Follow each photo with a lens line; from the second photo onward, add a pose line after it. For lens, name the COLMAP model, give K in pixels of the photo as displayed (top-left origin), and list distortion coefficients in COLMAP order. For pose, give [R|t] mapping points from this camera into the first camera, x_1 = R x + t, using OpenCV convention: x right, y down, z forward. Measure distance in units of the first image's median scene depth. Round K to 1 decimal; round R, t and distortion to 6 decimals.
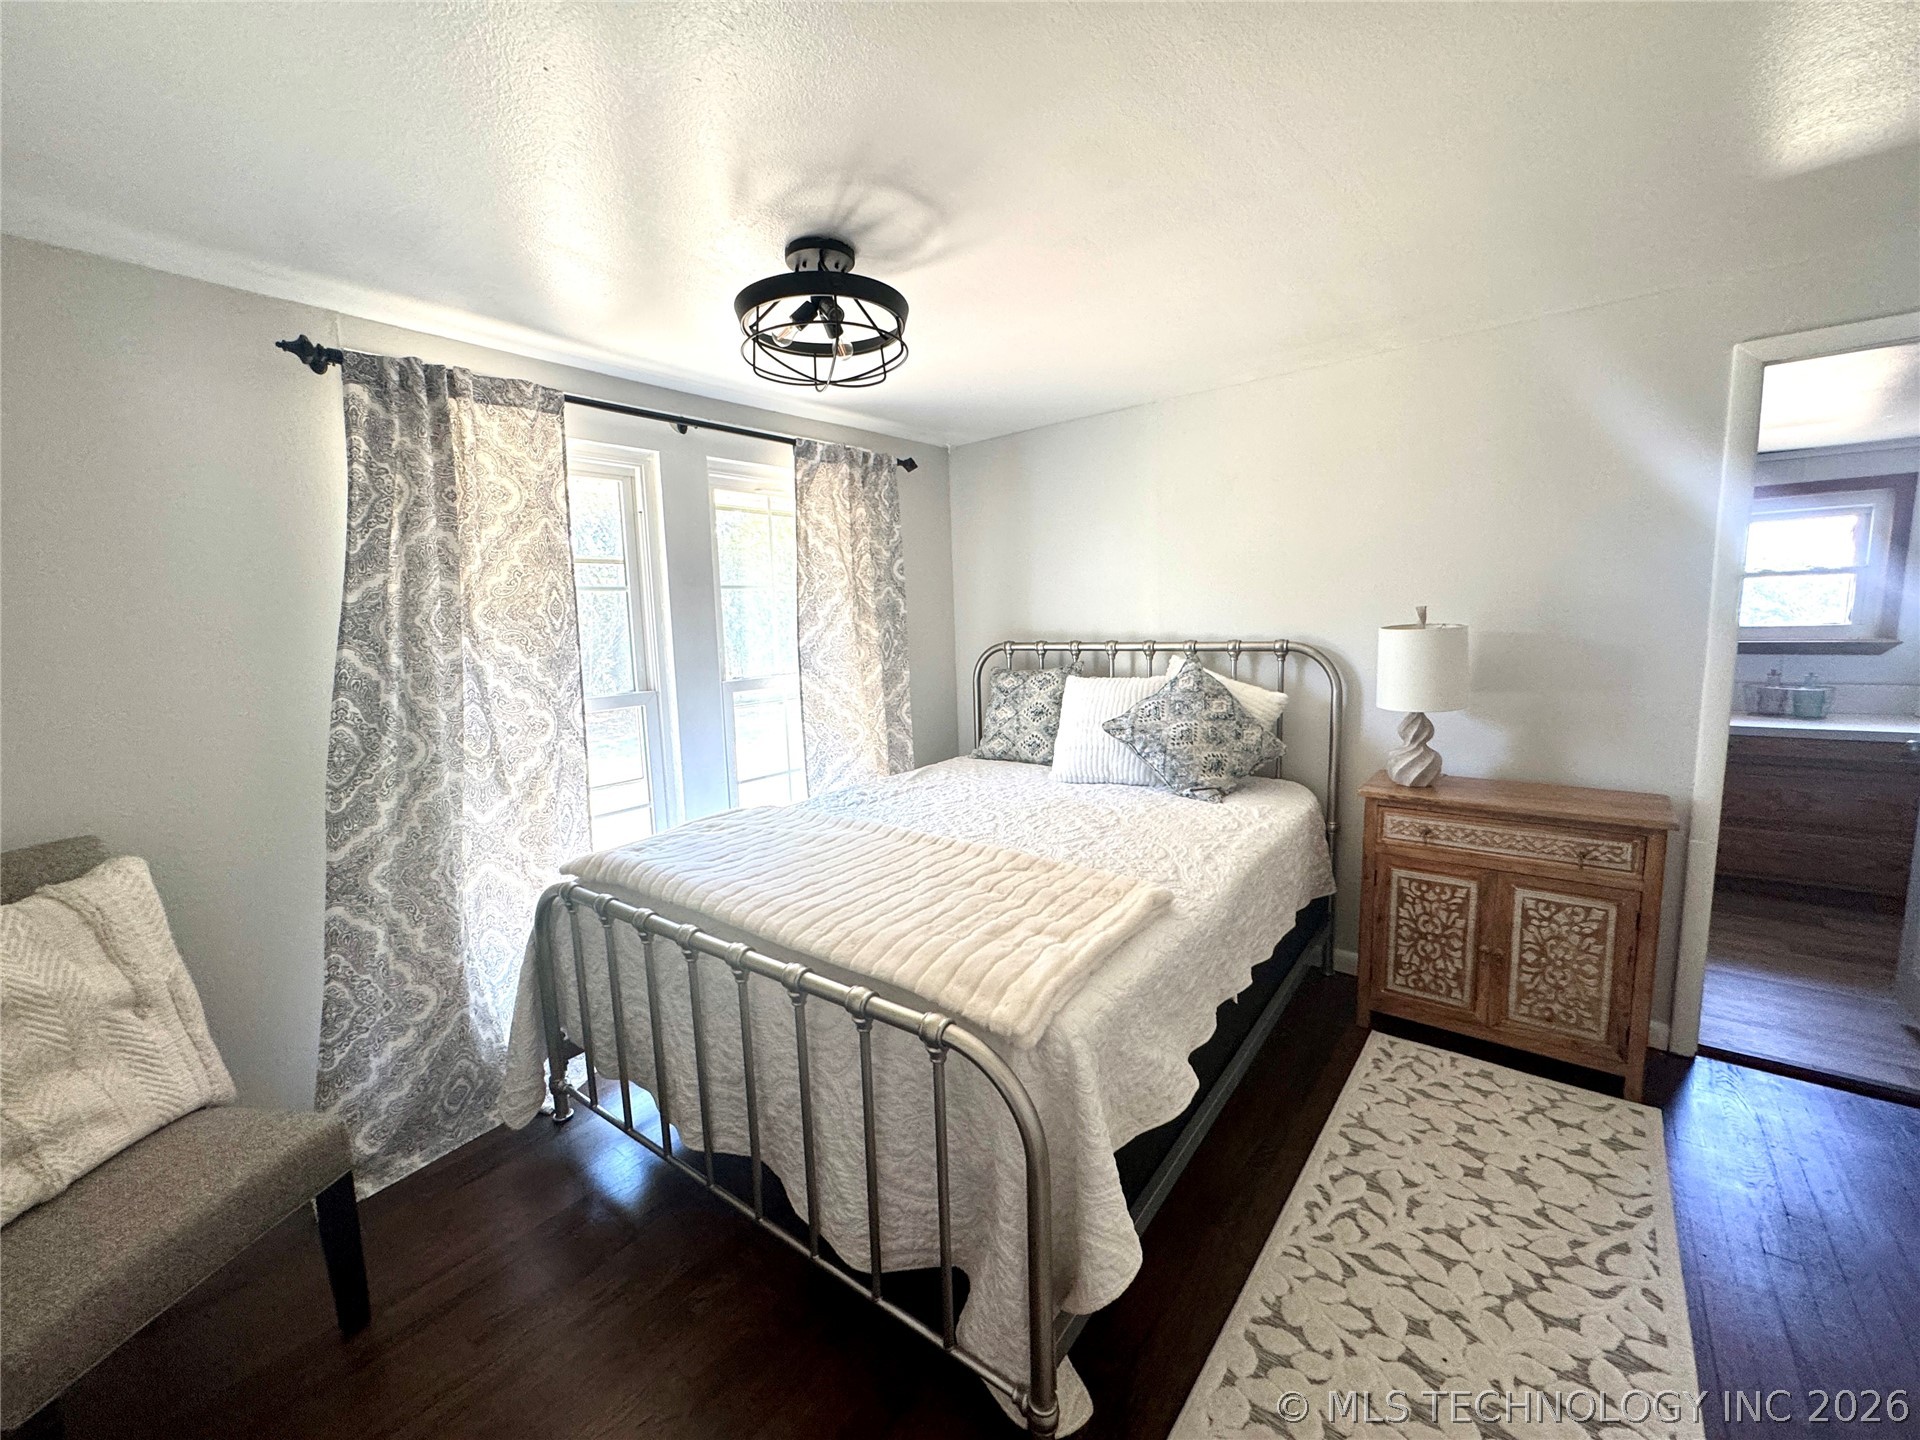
lens RADIAL K [[789.8, 0, 953.3], [0, 789.8, 718.1], [0, 0, 1]] dist [-0.001200, 0.000003]
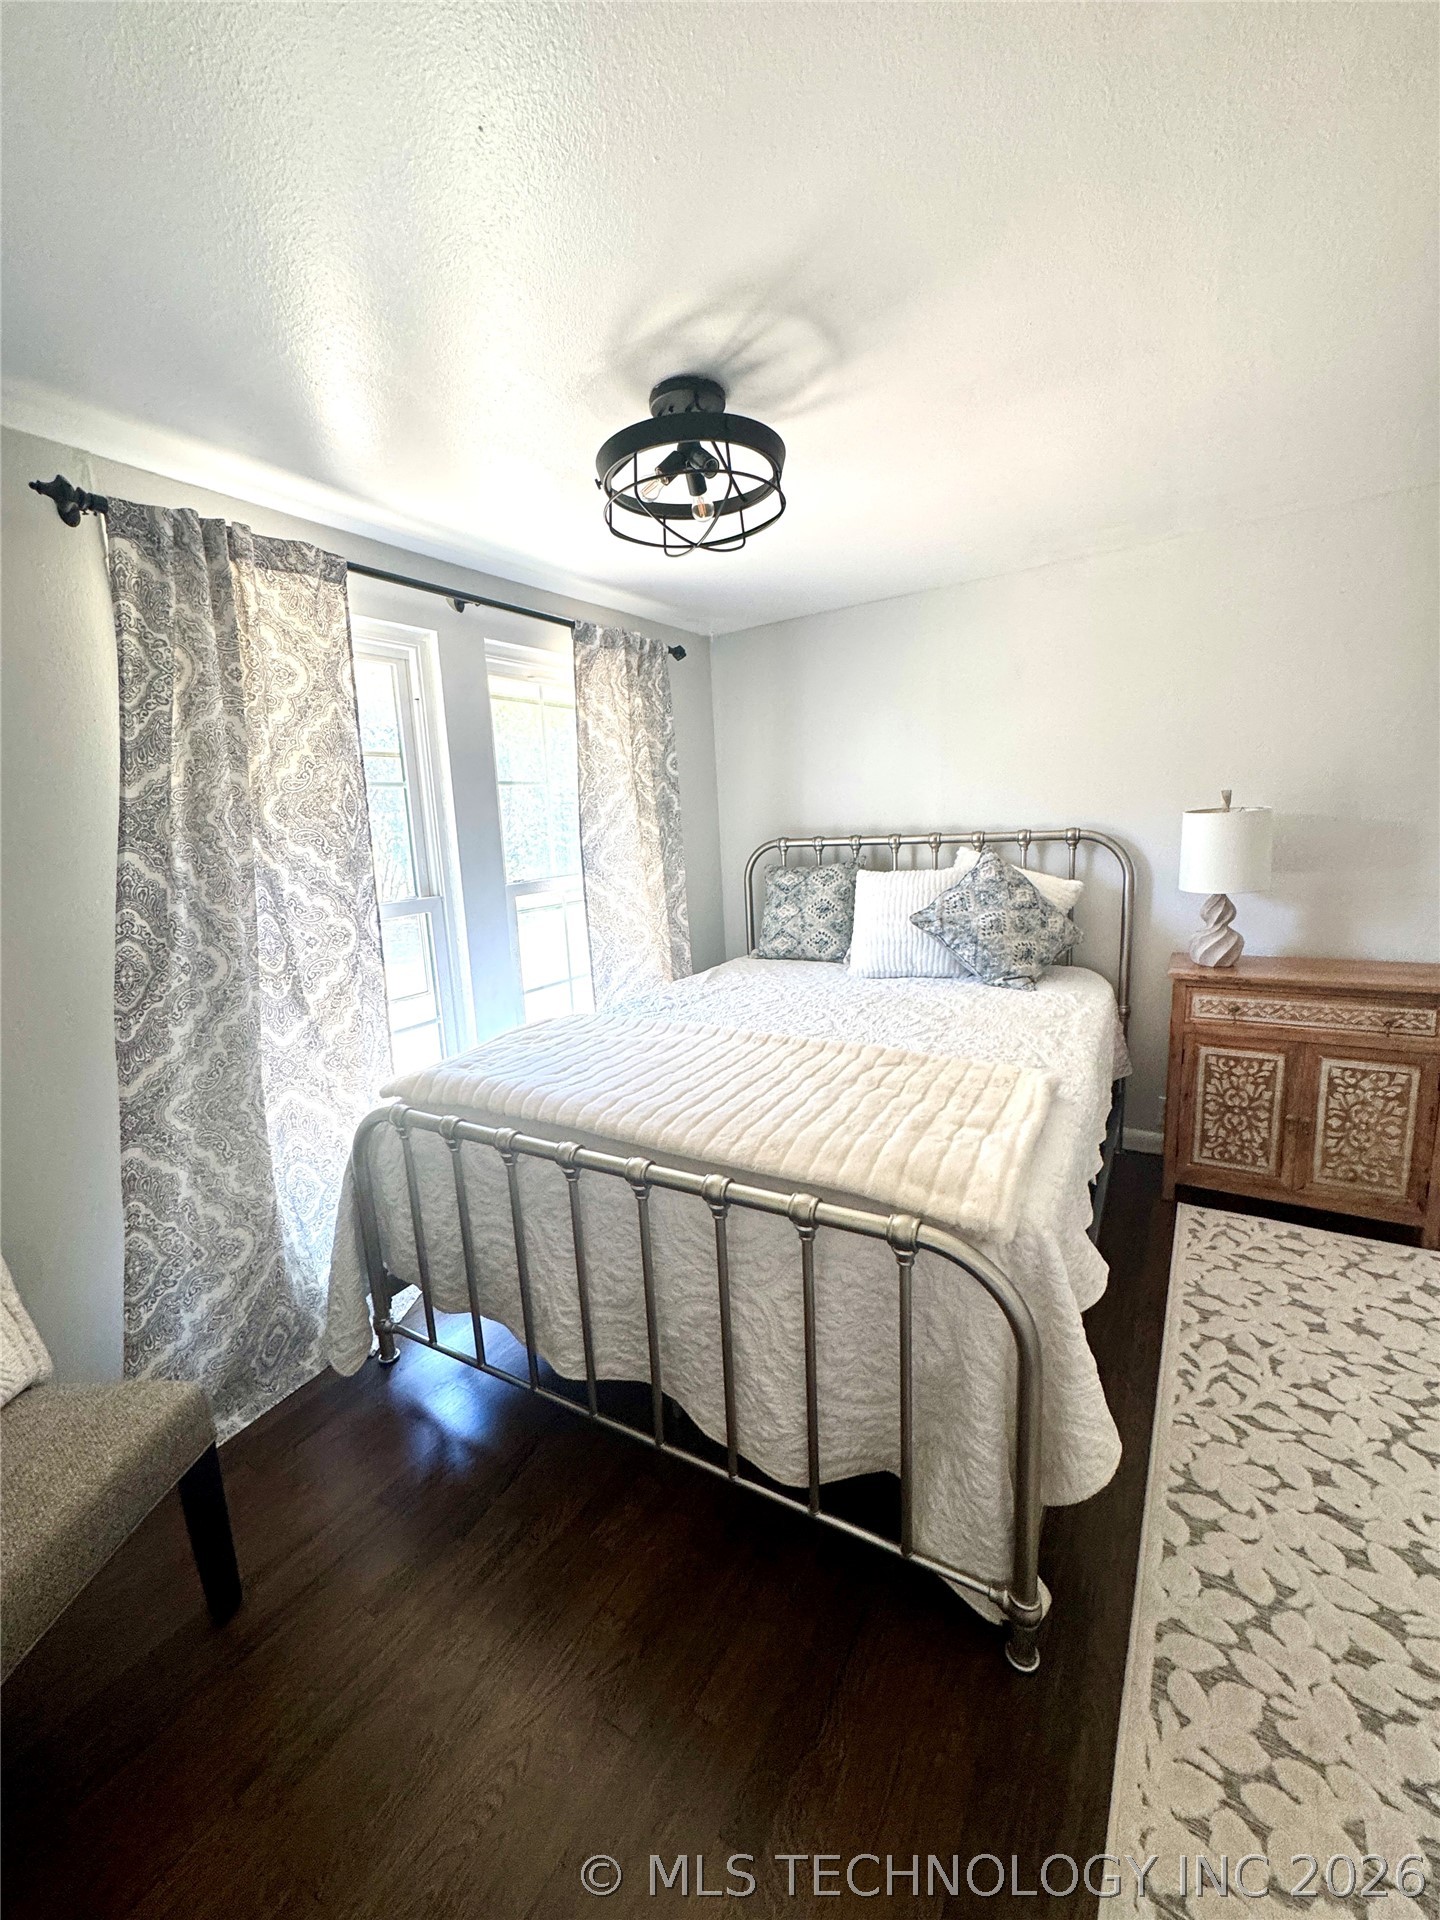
lens RADIAL K [[789.8, 0, 720.3], [0, 789.8, 958.0], [0, 0, 1]] dist [-0.001200, 0.000003]
pose [[0.993026, -0.038069, 0.111577, -0.217117], [0.033512, 0.998537, 0.042439, 0.012457], [-0.113030, -0.038404, 0.992849, 0.062794]]
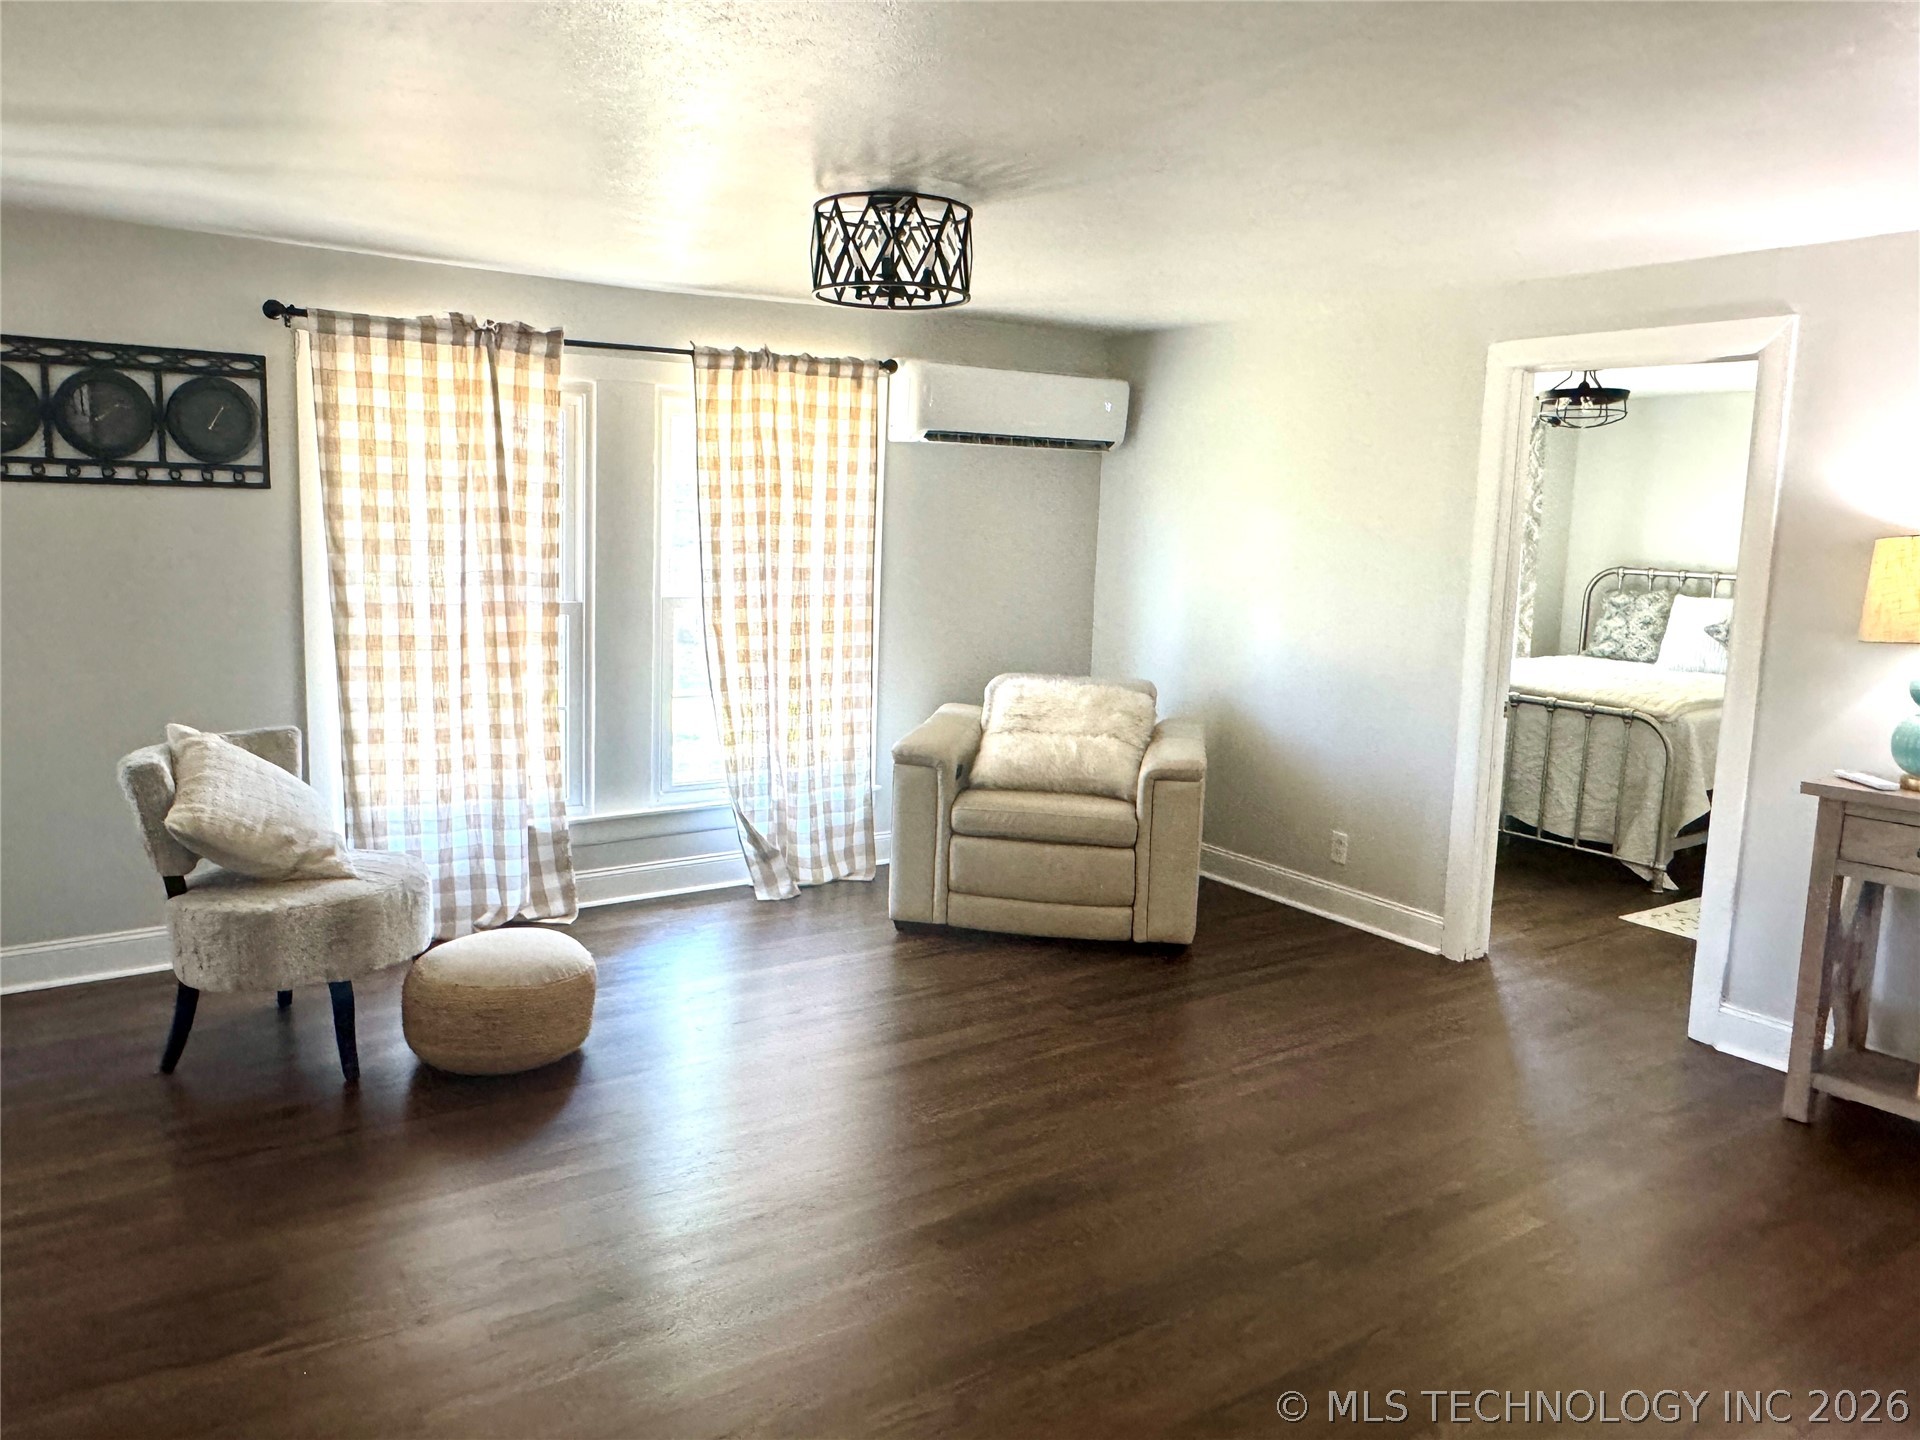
lens RADIAL K [[1387.0, 0, 978.5], [0, 1387.0, 712.6], [0, 0, 1]] dist [0.039716, -0.053228]
pose [[0.960684, 0.103069, -0.257805, -0.553524], [-0.099985, 0.994673, 0.025080, 0.312568], [0.259017, 0.001683, 0.965871, -2.428993]]
